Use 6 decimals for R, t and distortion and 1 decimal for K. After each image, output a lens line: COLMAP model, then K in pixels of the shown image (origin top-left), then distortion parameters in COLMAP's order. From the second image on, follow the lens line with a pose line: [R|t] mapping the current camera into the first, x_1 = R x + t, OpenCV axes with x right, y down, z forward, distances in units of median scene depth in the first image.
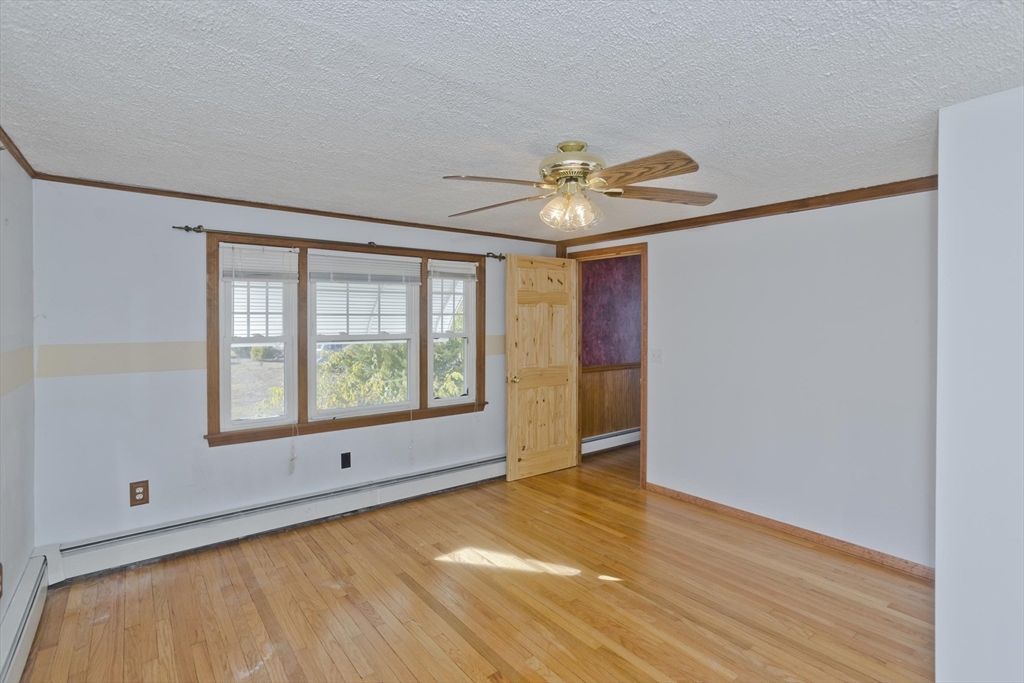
lens RADIAL K [[495.8, 0, 515.7], [0, 495.8, 334.0], [0, 0, 1]] dist [-0.056172, 0.034320]
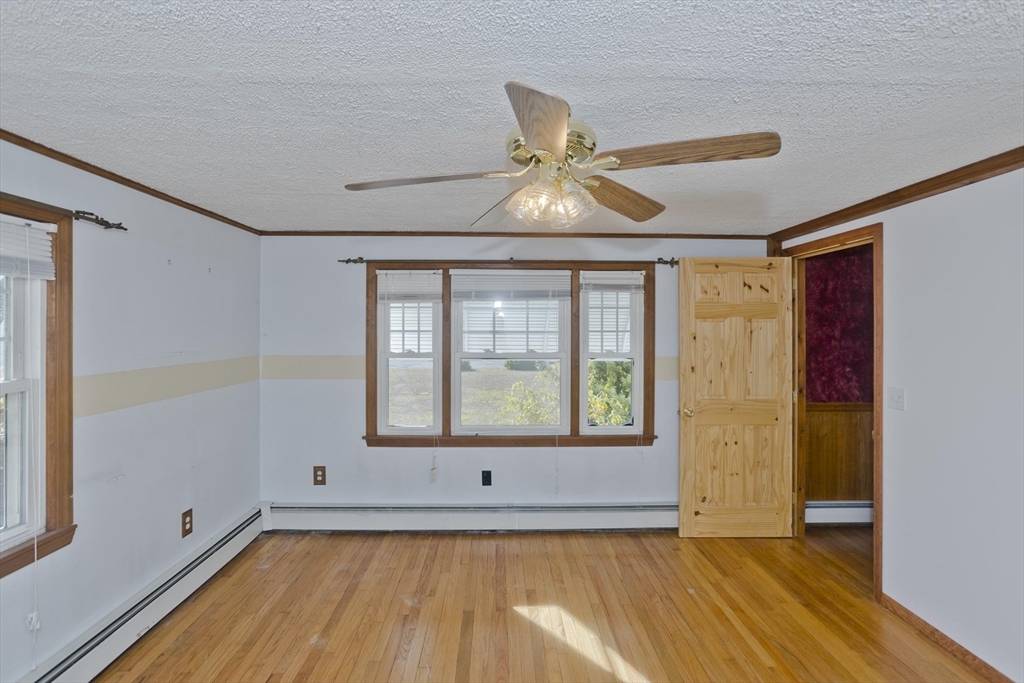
lens RADIAL K [[495.8, 0, 515.7], [0, 495.8, 334.0], [0, 0, 1]] dist [-0.056172, 0.034320]
pose [[0.799084, 0.006788, -0.601181, 0.278701], [-0.019818, 0.999690, -0.015055, -0.019838], [0.600892, 0.023944, 0.798971, 0.207300]]
